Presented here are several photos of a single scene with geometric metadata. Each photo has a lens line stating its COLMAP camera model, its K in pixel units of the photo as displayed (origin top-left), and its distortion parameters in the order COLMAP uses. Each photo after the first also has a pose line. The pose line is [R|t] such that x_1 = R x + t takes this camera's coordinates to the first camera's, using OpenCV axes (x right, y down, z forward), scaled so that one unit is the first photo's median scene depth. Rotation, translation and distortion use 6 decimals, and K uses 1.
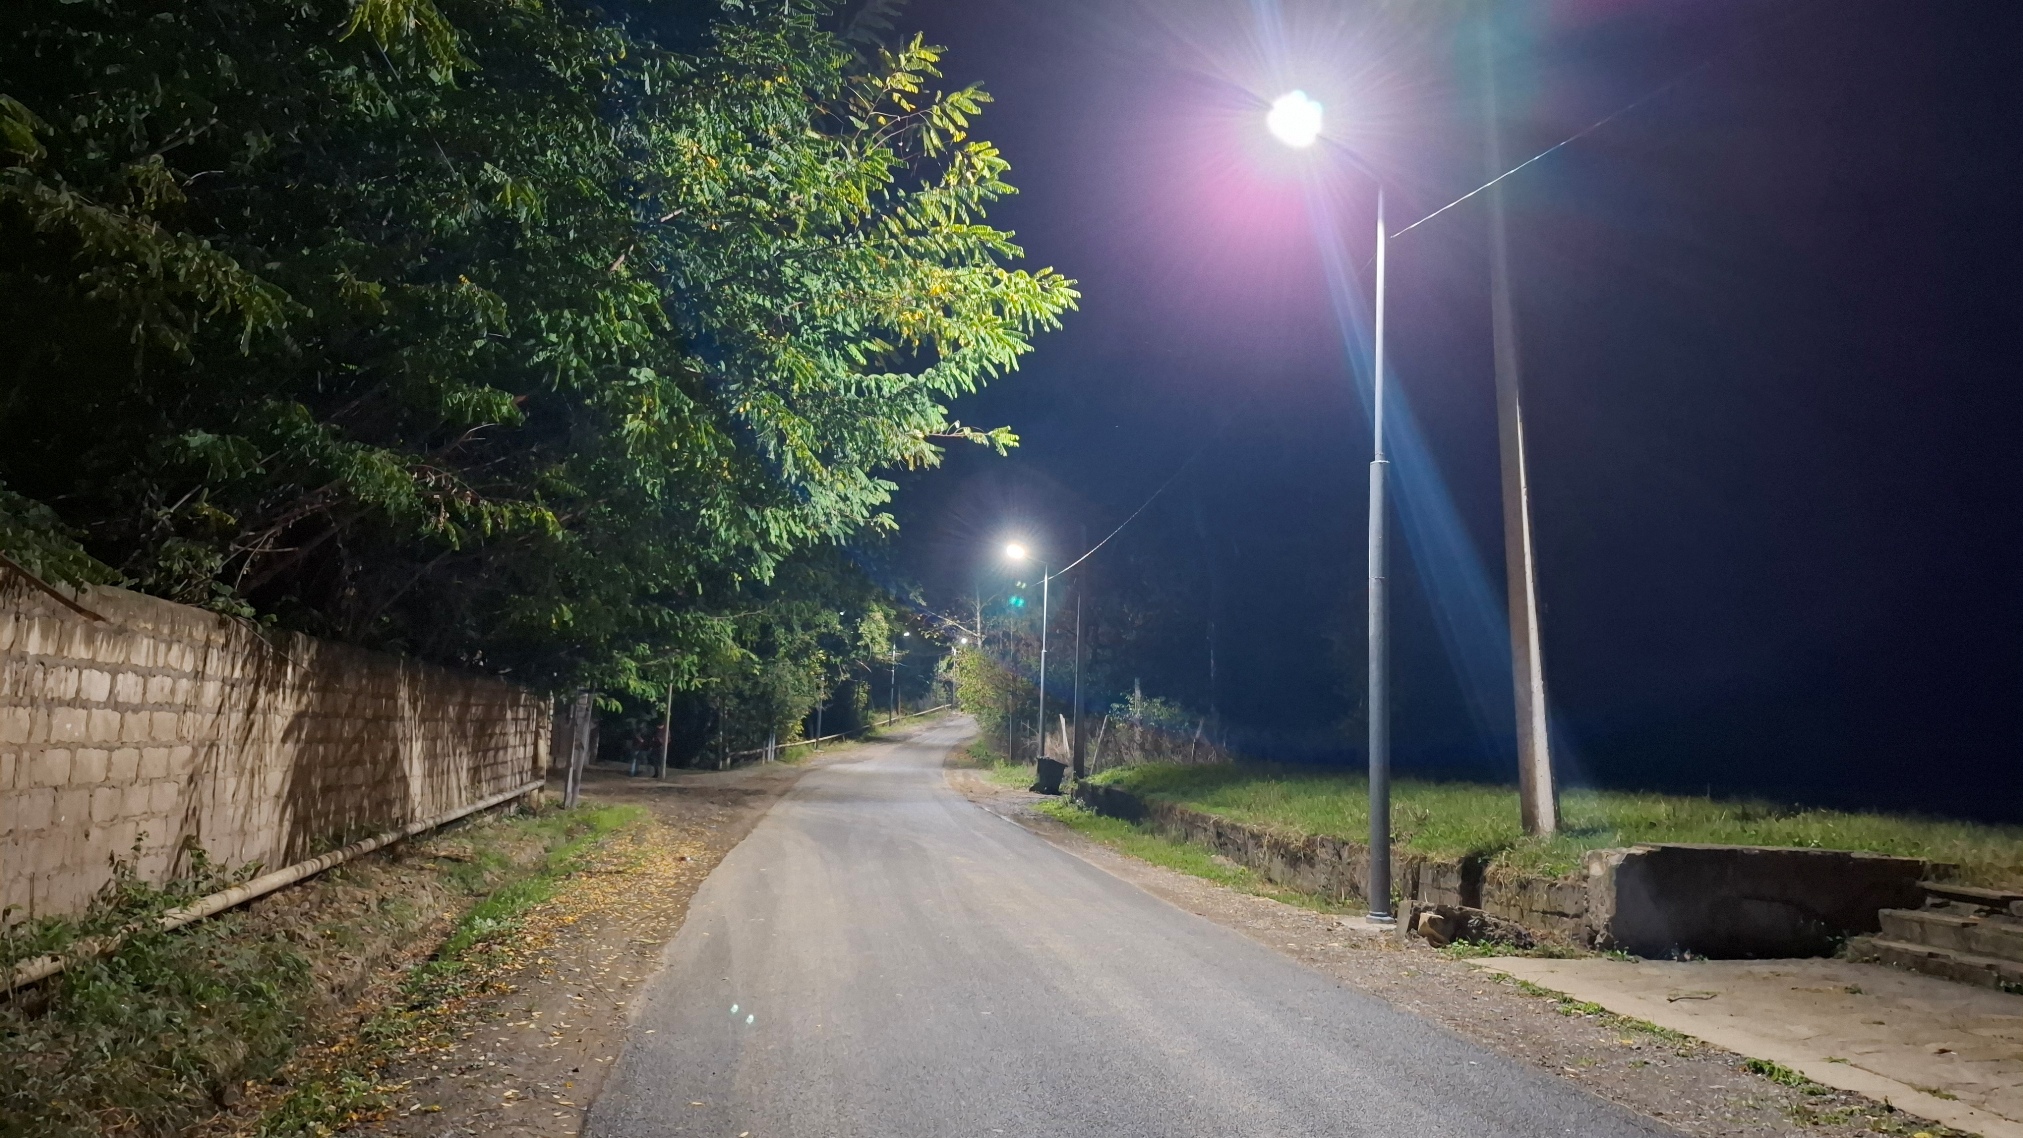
lens RADIAL K [[1374.5, 0, 1011.6], [0, 1374.5, 580.4], [0, 0, 1]] dist [0.064215, -0.038920]
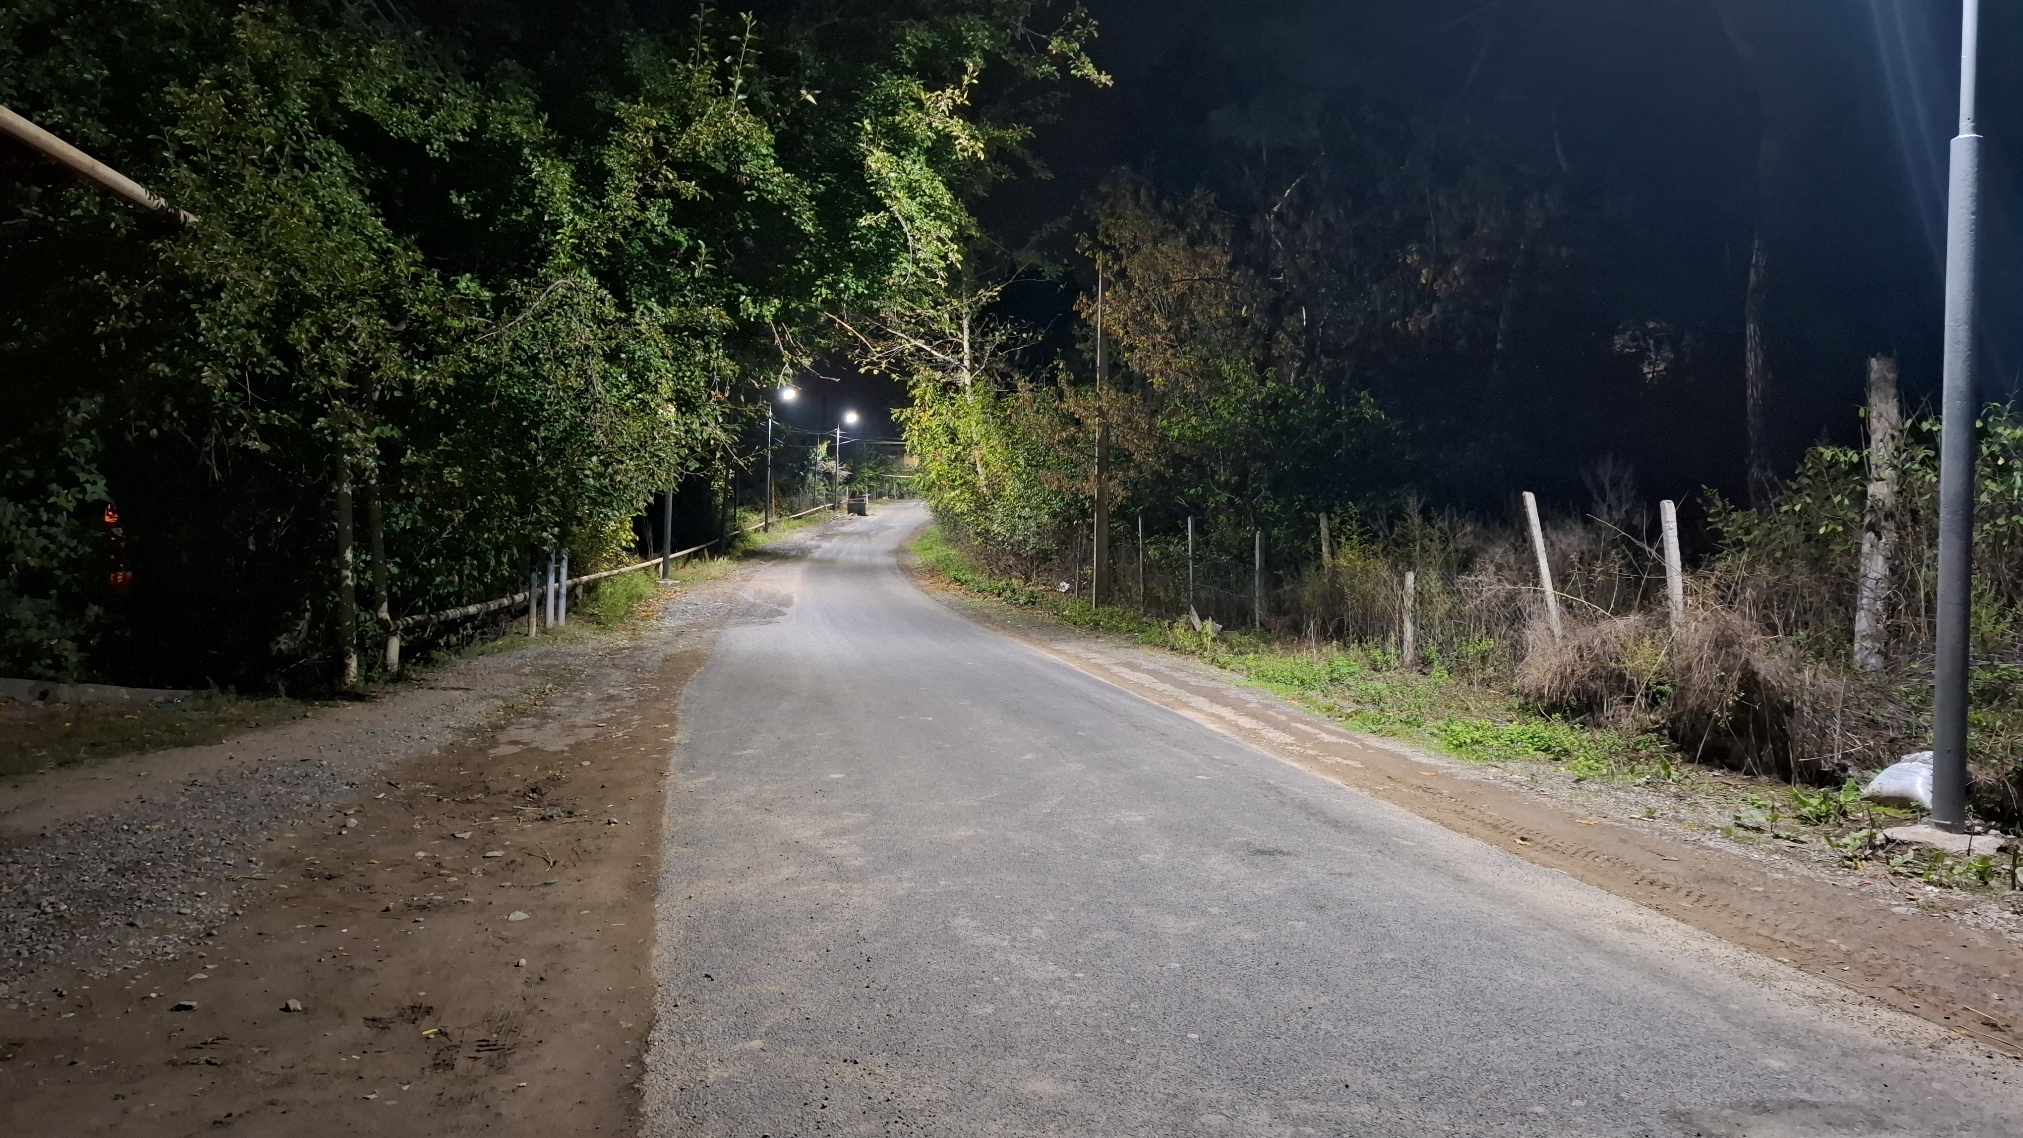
lens RADIAL K [[1374.5, 0, 1006.8], [0, 1374.5, 565.0], [0, 0, 1]] dist [0.064215, -0.038920]
pose [[0.992592, -0.008046, 0.121226, -0.433743], [-0.007581, 0.991758, 0.127903, 0.292568], [-0.121256, -0.127875, 0.984350, 2.715339]]
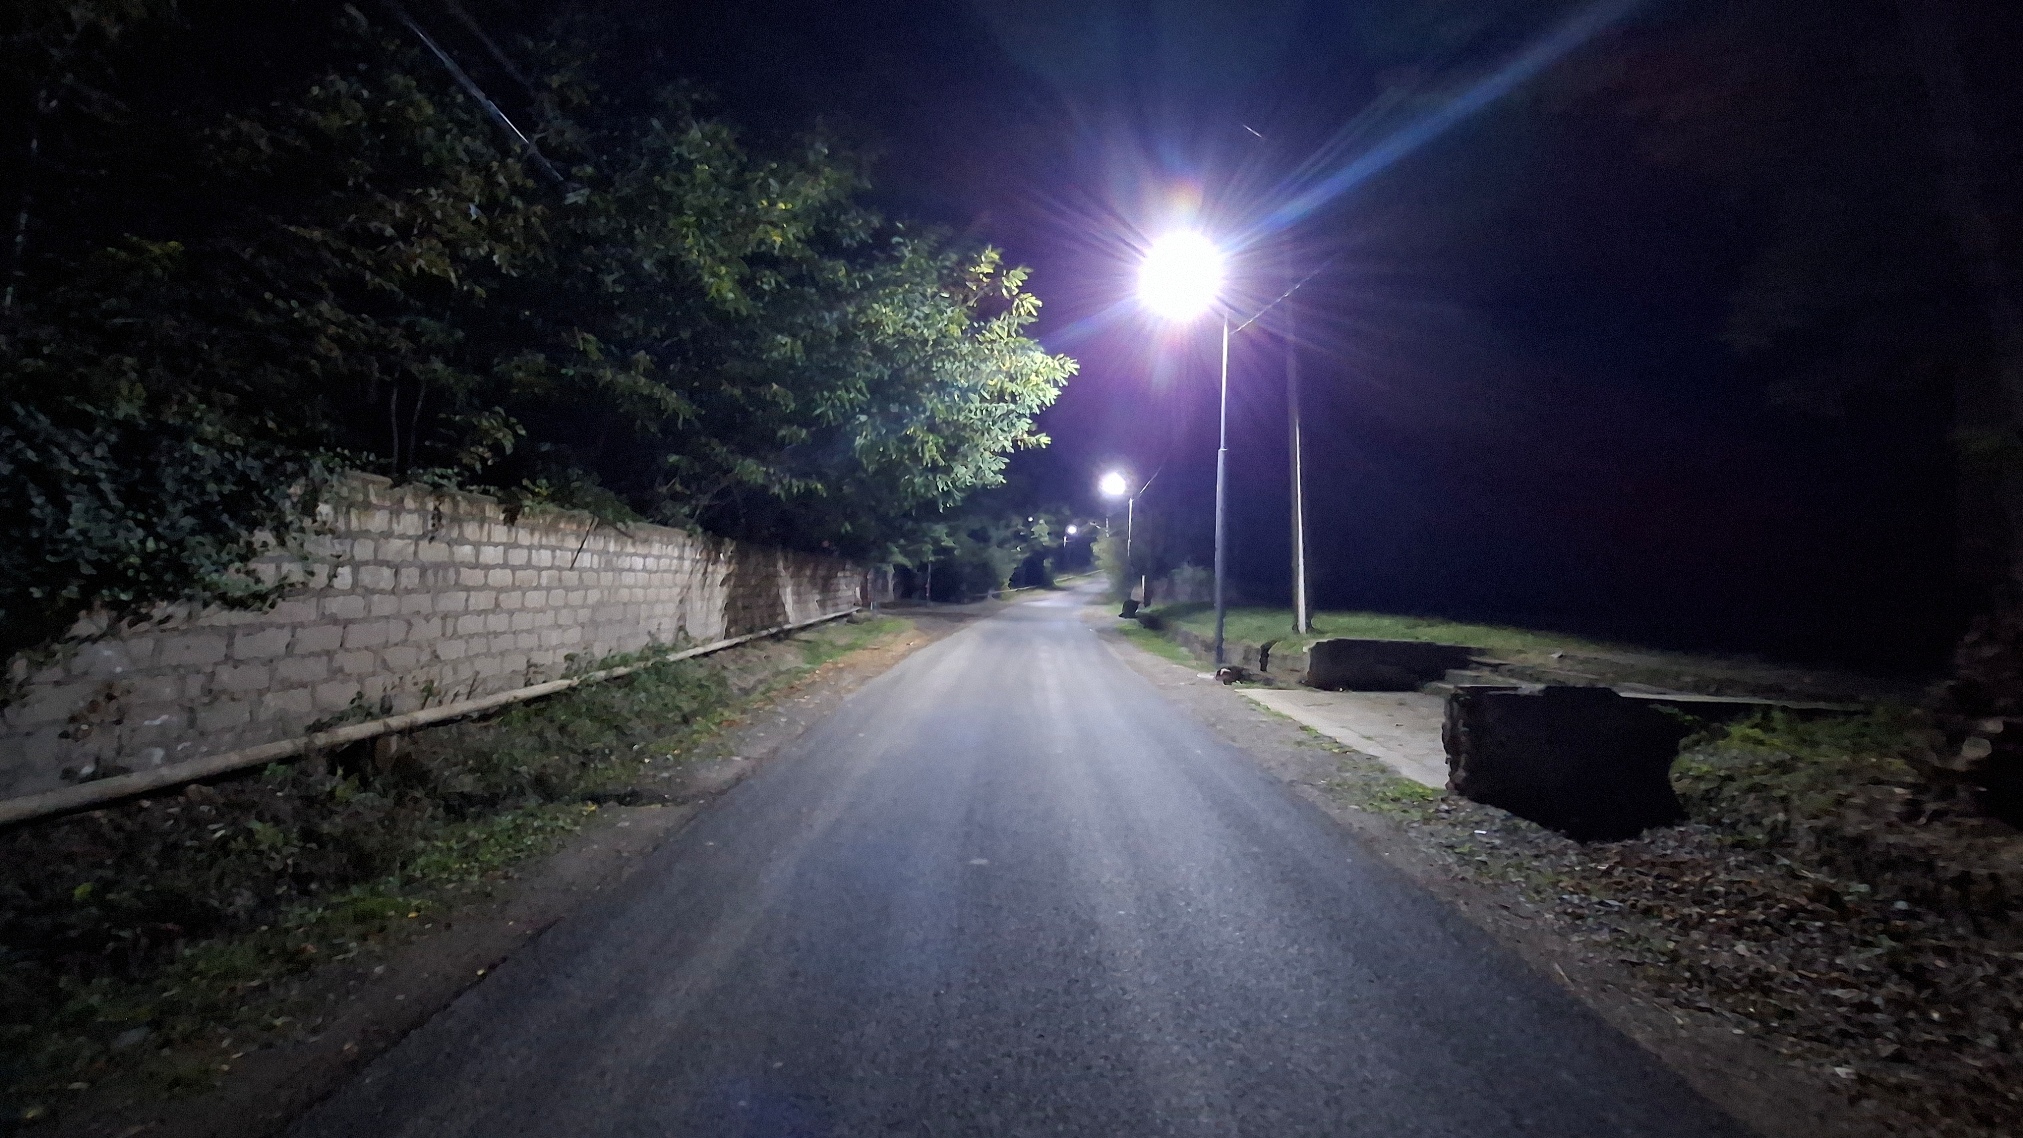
lens RADIAL K [[787.6, 0, 1027.2], [0, 787.6, 574.3], [0, 0, 1]] dist [-0.004202, 0.000078]
pose [[0.988395, 0.000751, -0.151907, 0.152407], [0.013929, 0.995327, 0.095552, -0.017732], [0.151269, -0.096559, 0.983765, -0.169433]]
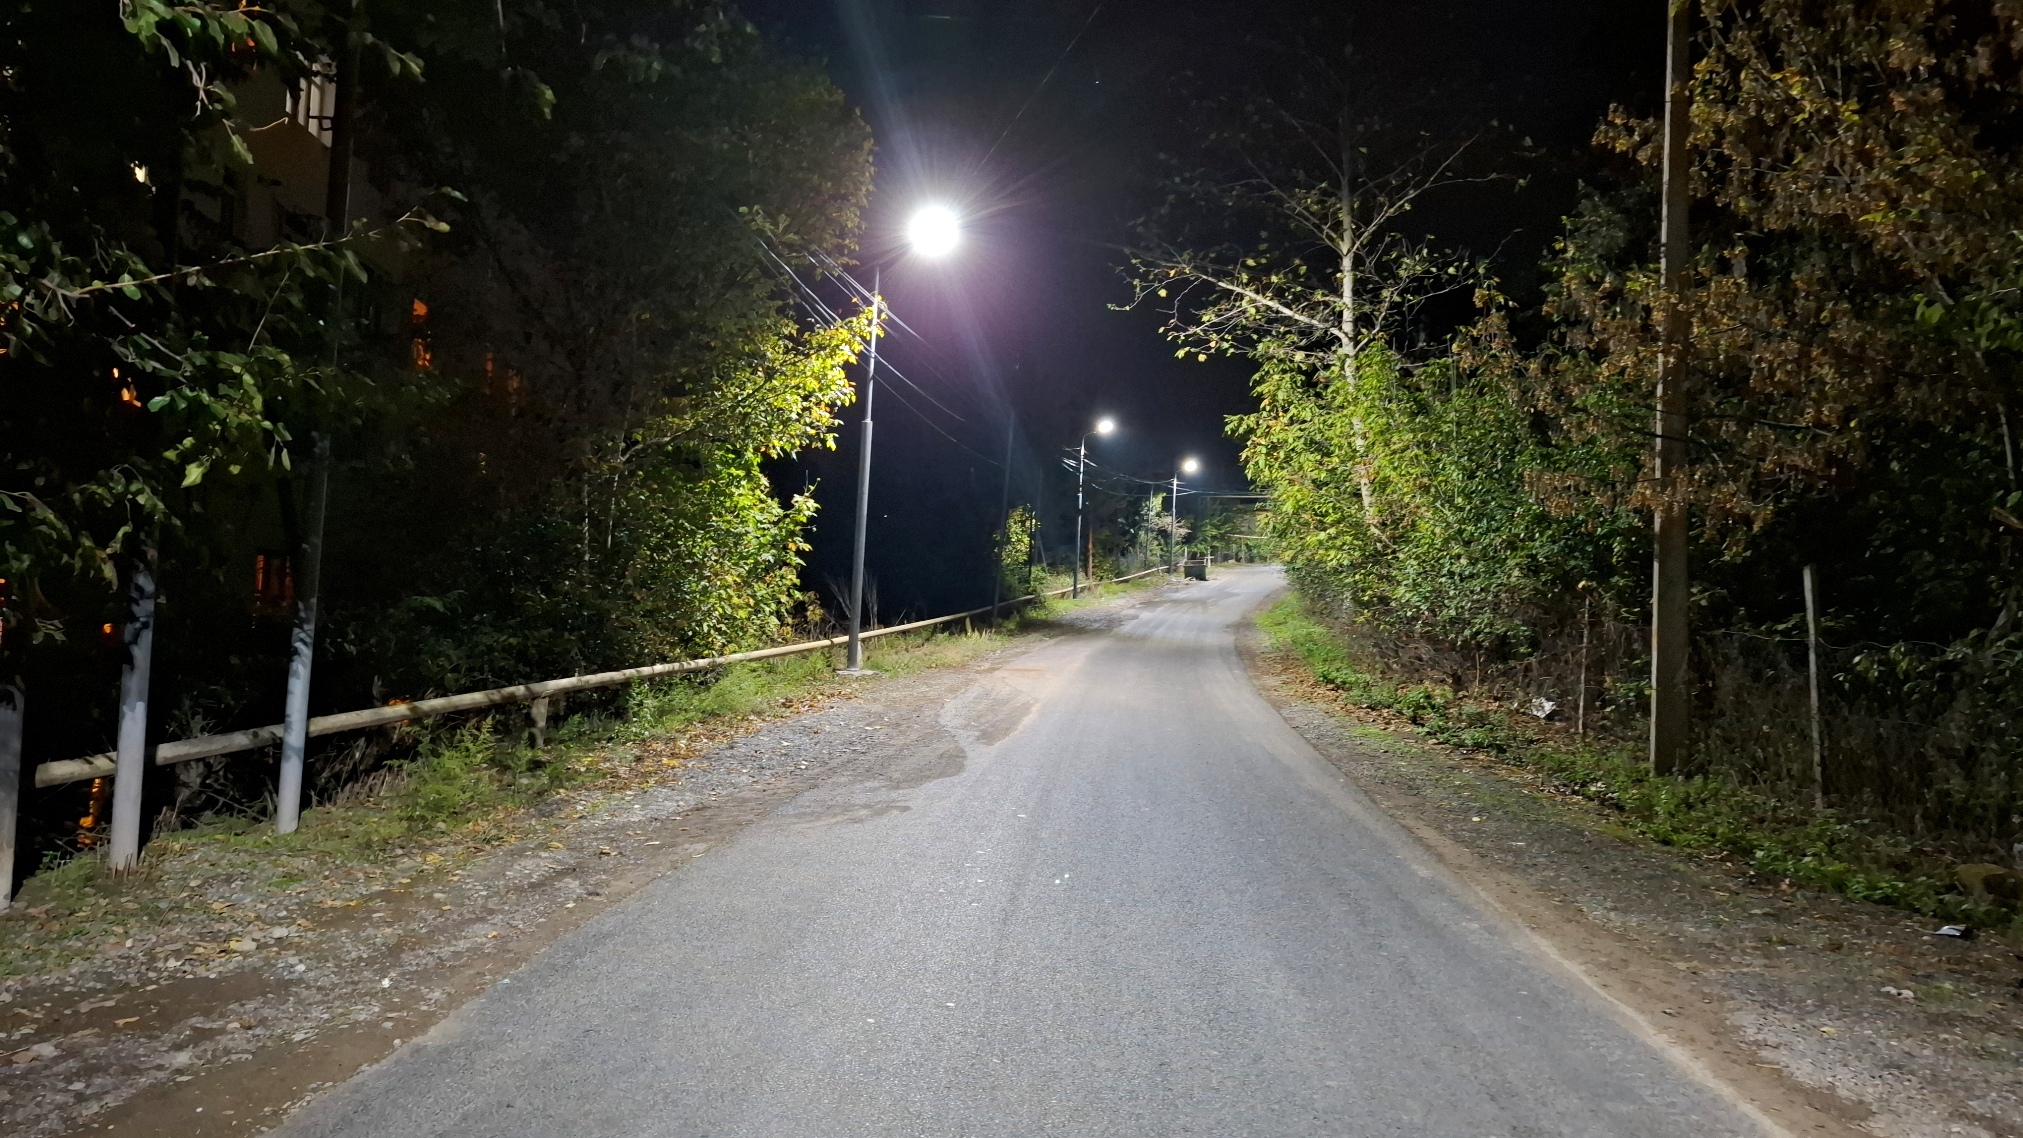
lens RADIAL K [[1374.5, 0, 997.9], [0, 1374.5, 560.6], [0, 0, 1]] dist [0.064215, -0.038920]
pose [[0.990311, 0.005991, -0.138740, -0.357561], [0.004620, 0.997094, 0.076035, 0.412035], [0.138793, -0.075939, 0.987406, 3.830217]]
